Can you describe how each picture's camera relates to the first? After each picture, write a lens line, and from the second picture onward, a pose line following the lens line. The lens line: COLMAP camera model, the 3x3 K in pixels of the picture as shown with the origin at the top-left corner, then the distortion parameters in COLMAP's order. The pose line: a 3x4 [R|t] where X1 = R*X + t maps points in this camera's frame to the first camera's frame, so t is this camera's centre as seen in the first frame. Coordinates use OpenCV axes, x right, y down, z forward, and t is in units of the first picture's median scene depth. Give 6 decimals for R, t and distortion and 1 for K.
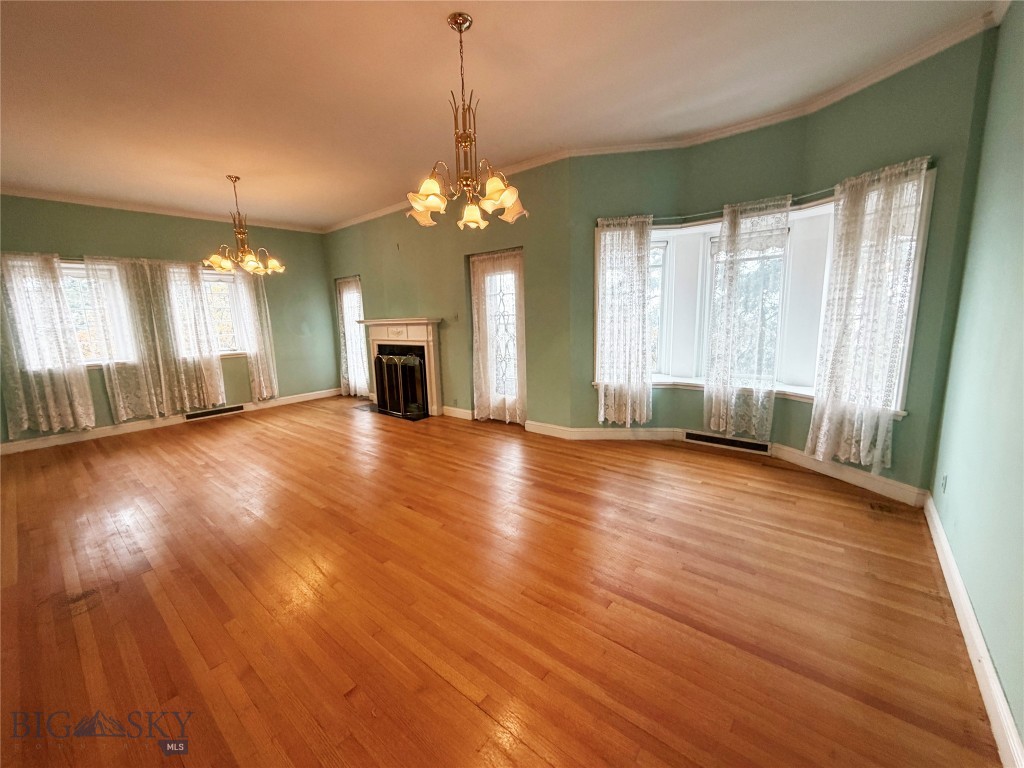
lens RADIAL K [[409.6, 0, 513.0], [0, 409.6, 368.4], [0, 0, 1]] dist [-0.001802, -0.000117]
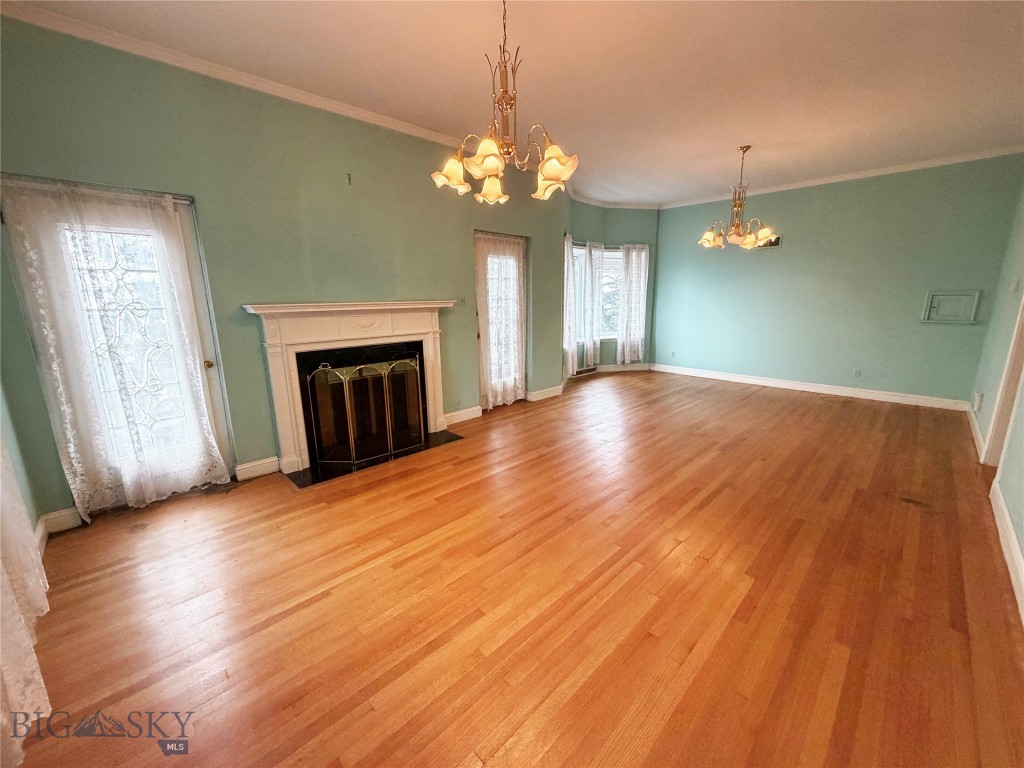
lens RADIAL K [[406.8, 0, 510.1], [0, 406.8, 384.2], [0, 0, 1]] dist [-0.001910, -0.000136]
pose [[0.111029, -0.170939, 0.979006, -1.043415], [0.148346, 0.976911, 0.153749, -0.077307], [-0.982683, 0.128161, 0.133824, 0.876654]]
